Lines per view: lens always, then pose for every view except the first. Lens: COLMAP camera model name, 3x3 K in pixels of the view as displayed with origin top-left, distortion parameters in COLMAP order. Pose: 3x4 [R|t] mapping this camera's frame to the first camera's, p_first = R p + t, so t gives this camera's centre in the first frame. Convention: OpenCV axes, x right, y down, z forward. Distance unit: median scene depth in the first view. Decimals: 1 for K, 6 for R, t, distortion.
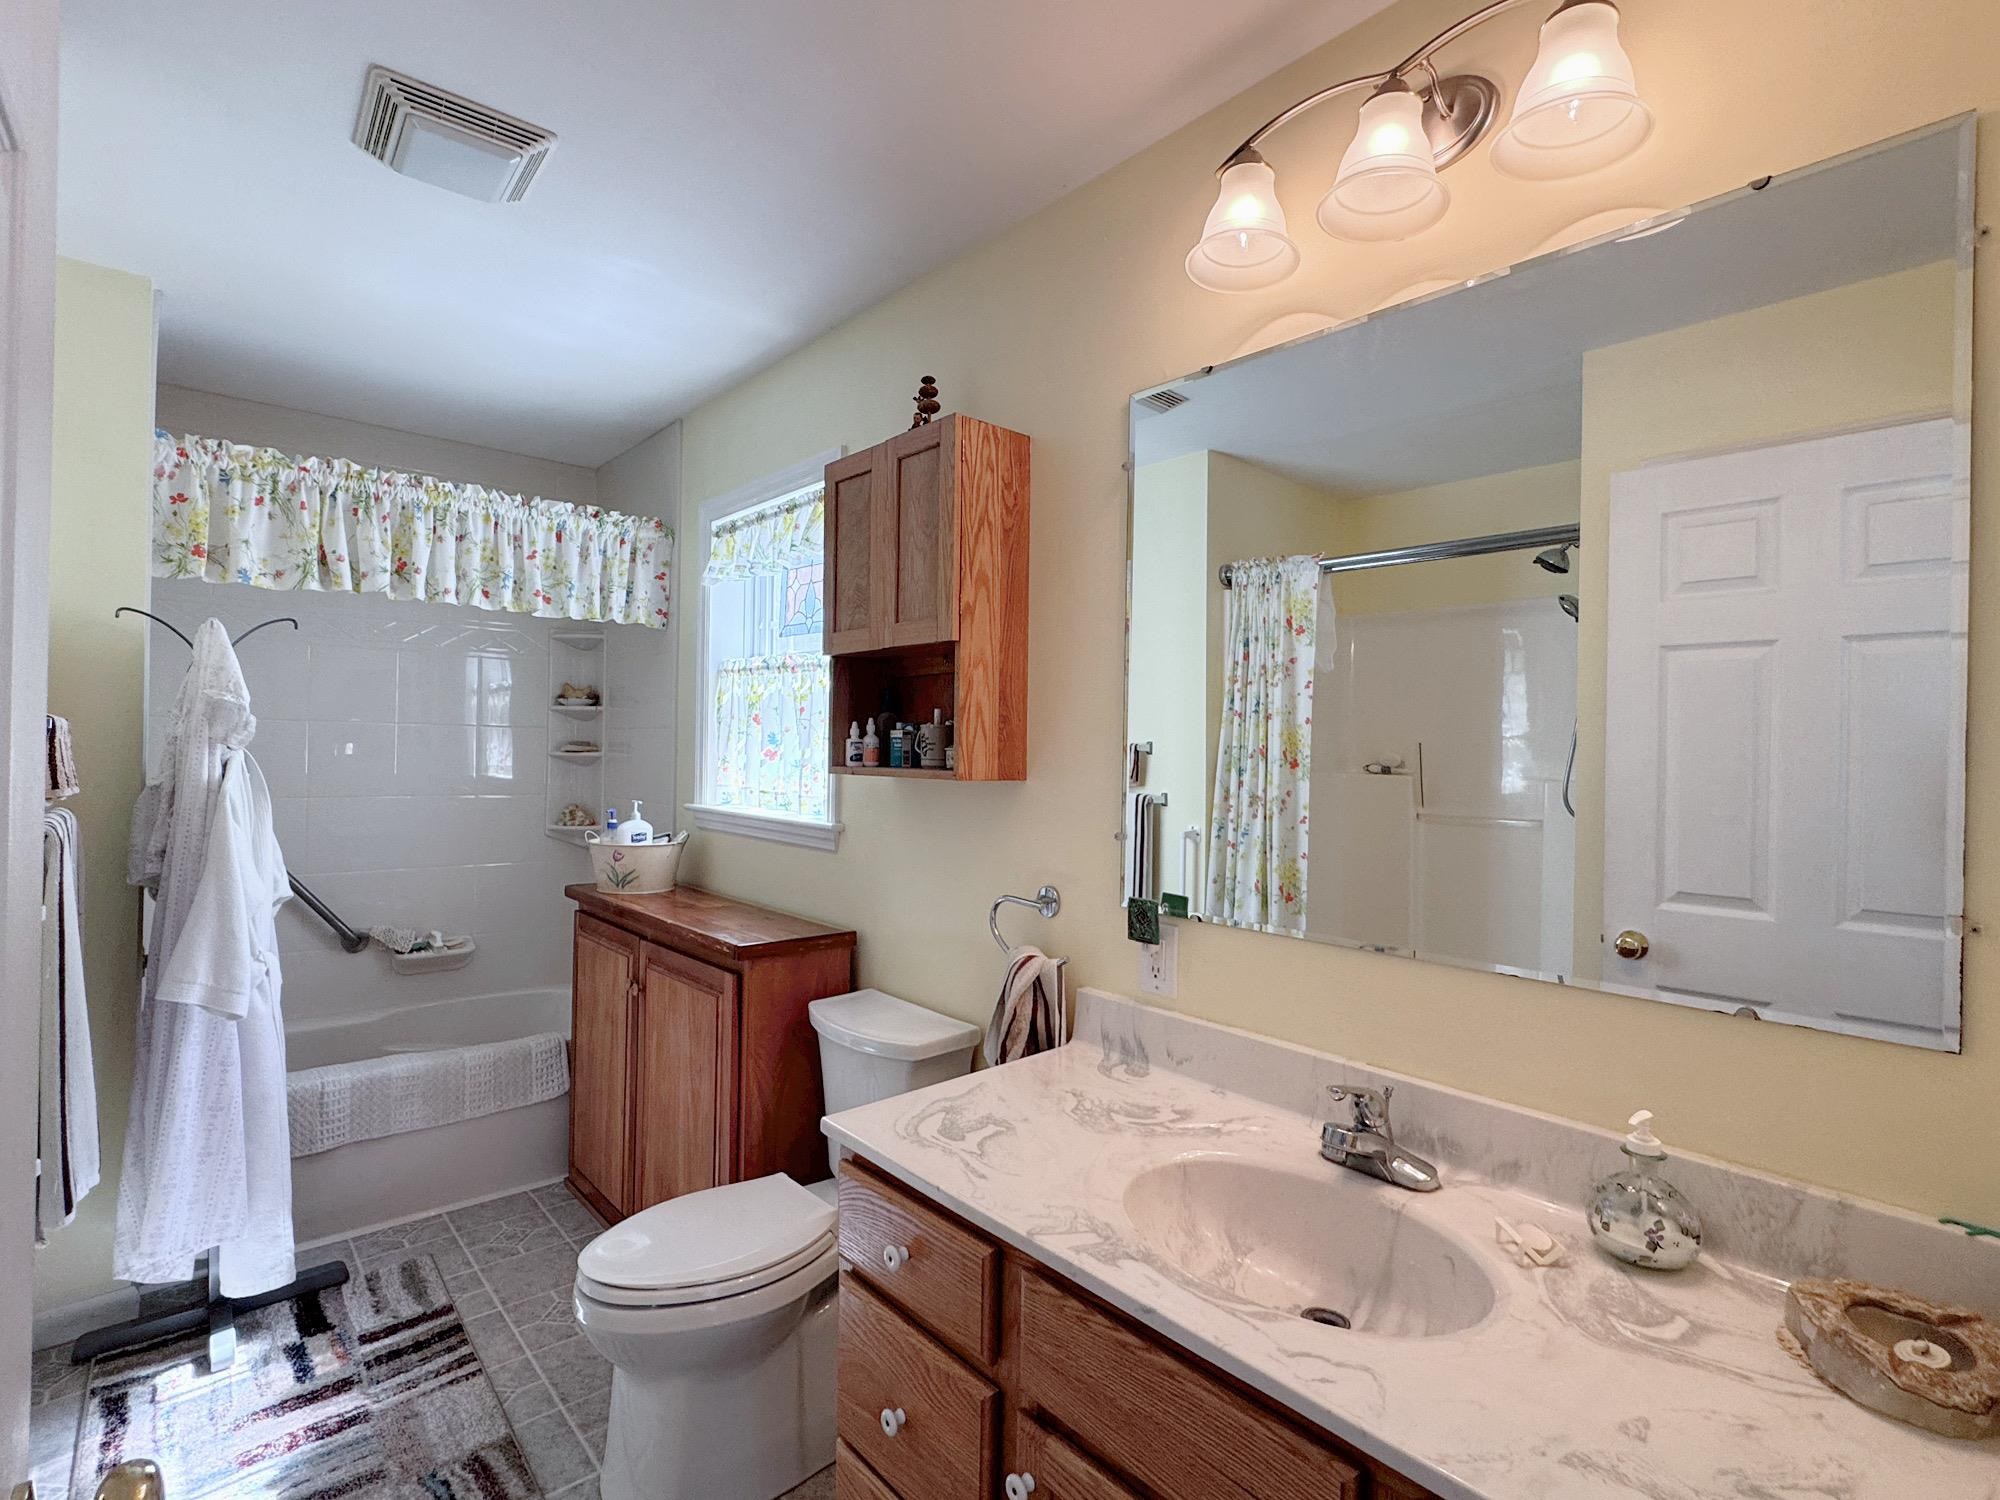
lens RADIAL K [[967.8, 0, 1000.6], [0, 967.8, 749.1], [0, 0, 1]] dist [-0.004710, 0.001255]
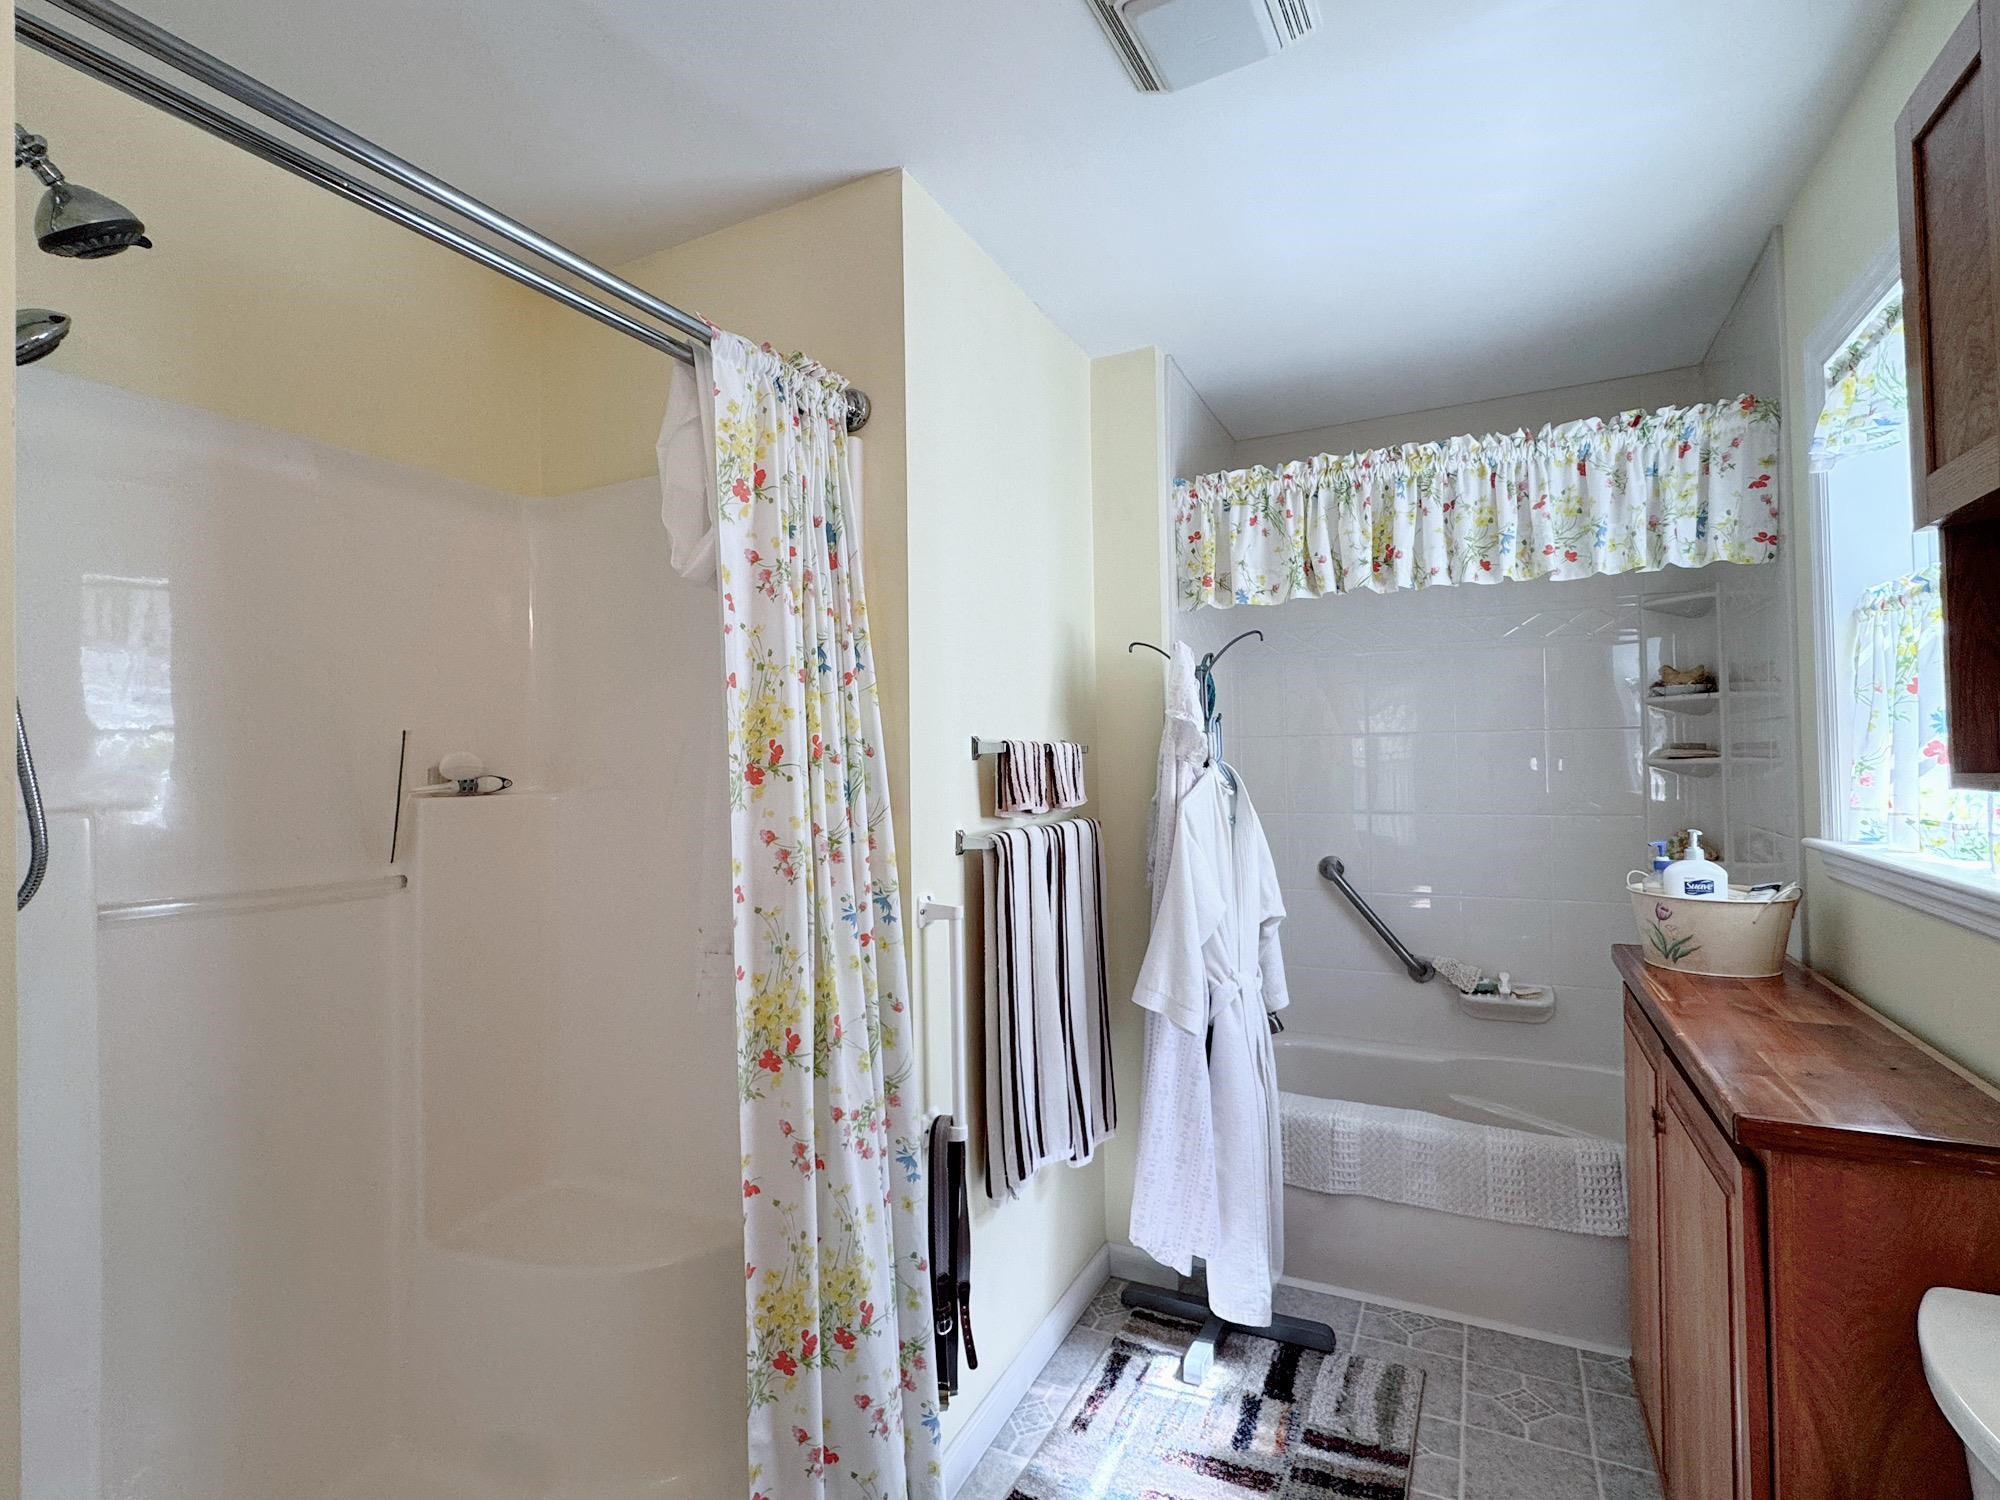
lens RADIAL K [[967.8, 0, 990.0], [0, 967.8, 745.1], [0, 0, 1]] dist [-0.004710, 0.001255]
pose [[0.368032, -0.042787, -0.928828, 0.058225], [0.026388, 0.999019, -0.035565, 0.006884], [0.929438, -0.011421, 0.368800, 0.328308]]
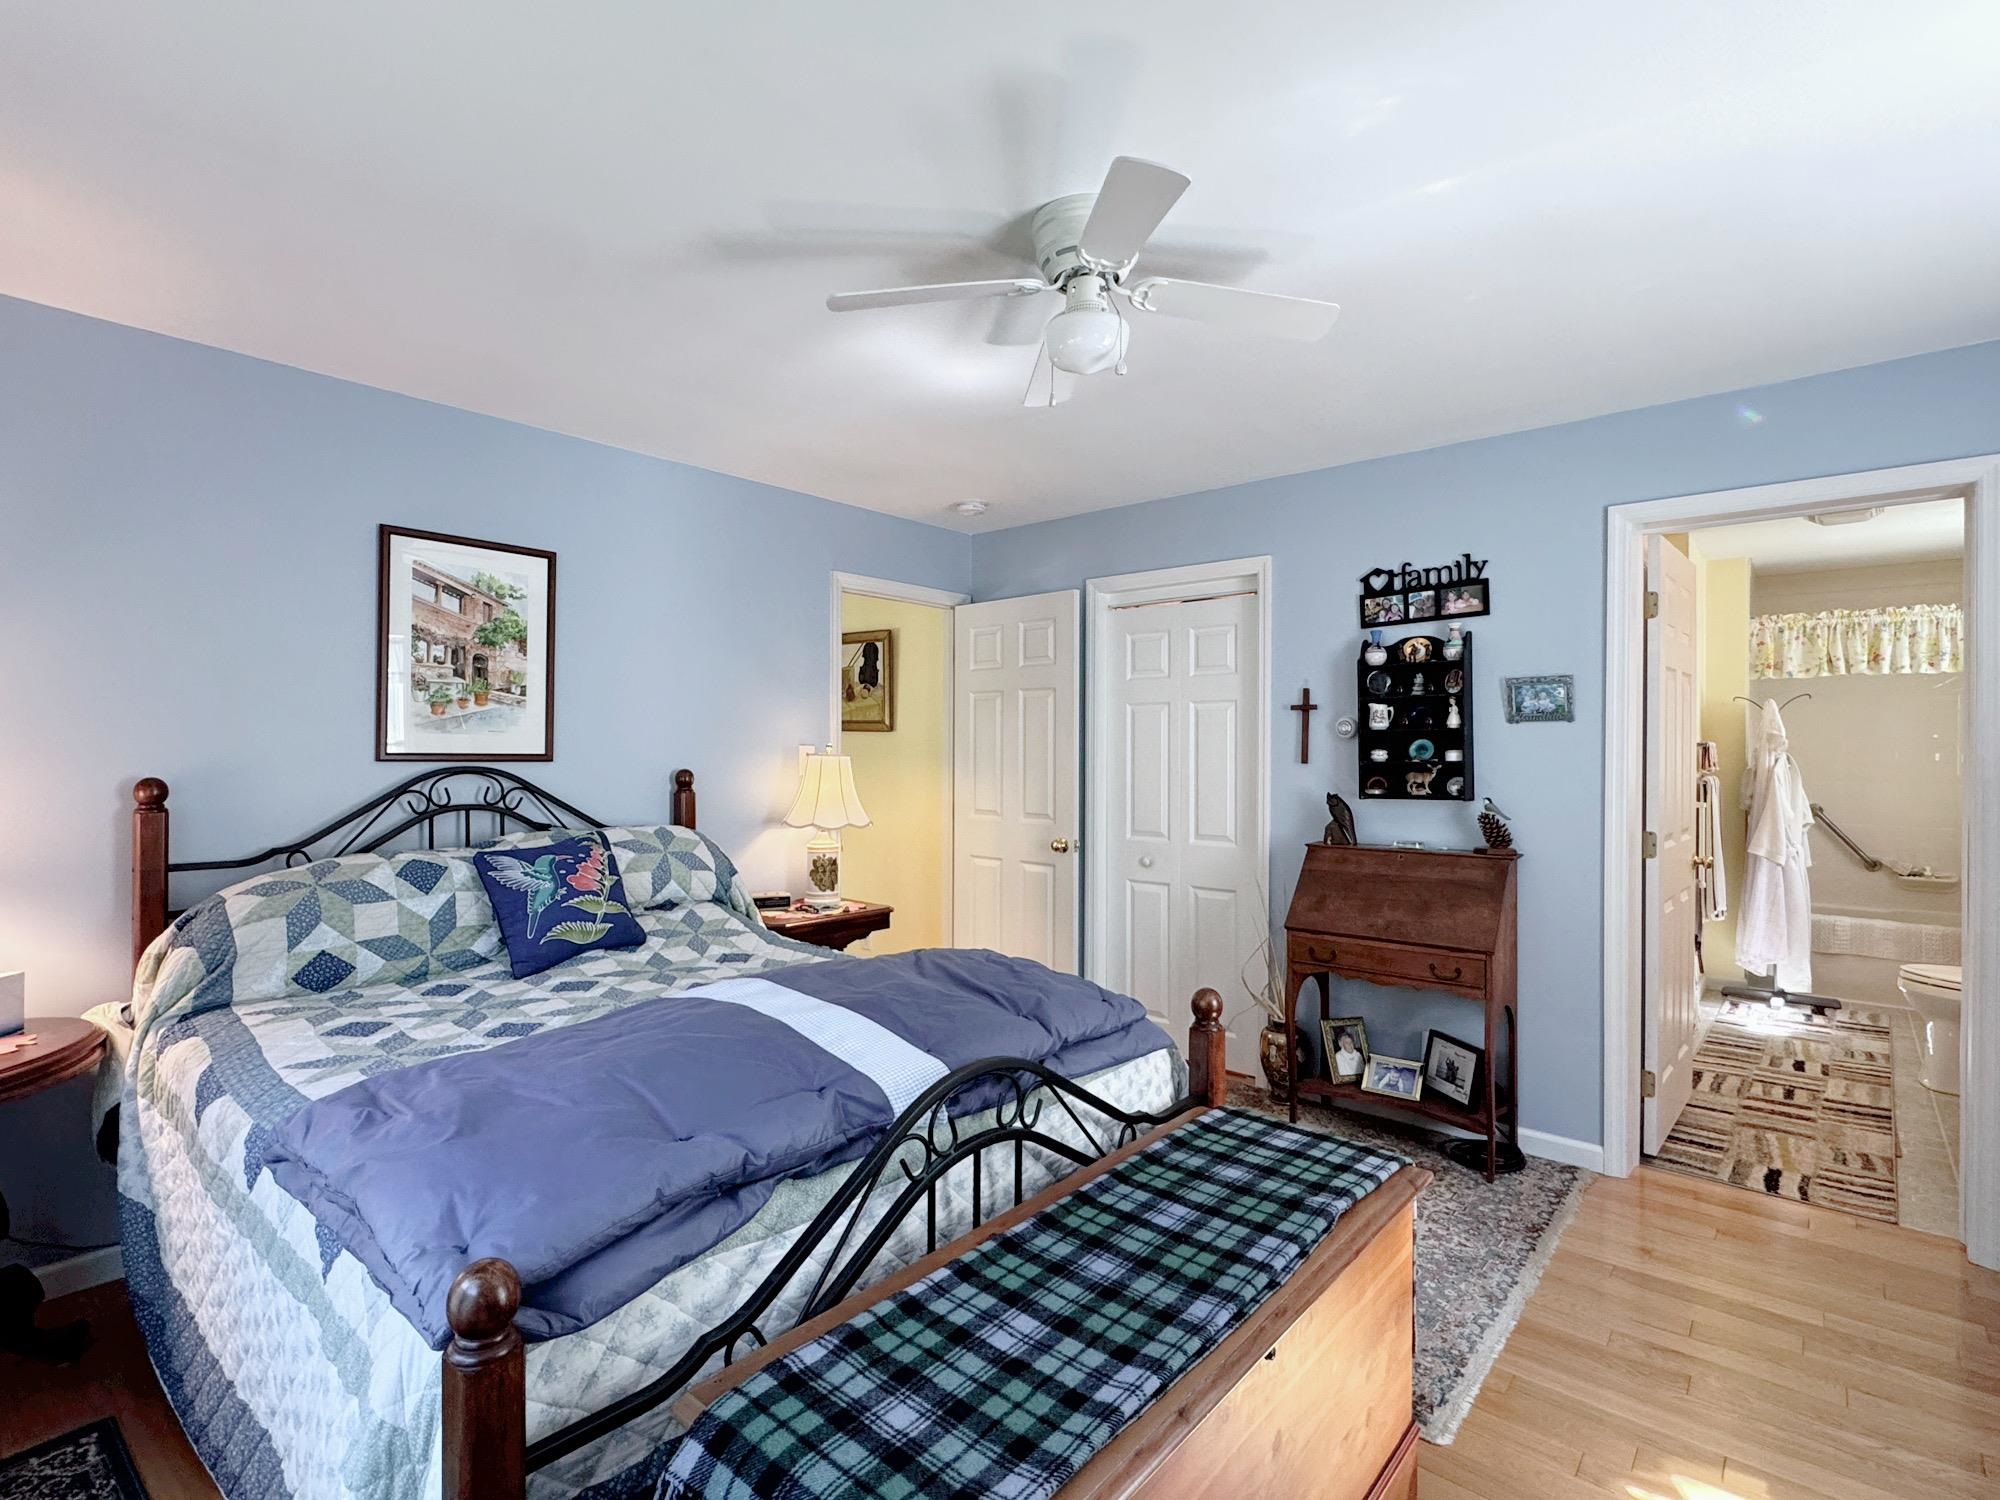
lens RADIAL K [[967.8, 0, 996.0], [0, 967.8, 745.4], [0, 0, 1]] dist [-0.004710, 0.001255]
pose [[0.132740, -0.017630, -0.990994, 1.002633], [0.000784, 0.999843, -0.017682, 0.015845], [0.991151, 0.001570, 0.132733, -0.941131]]
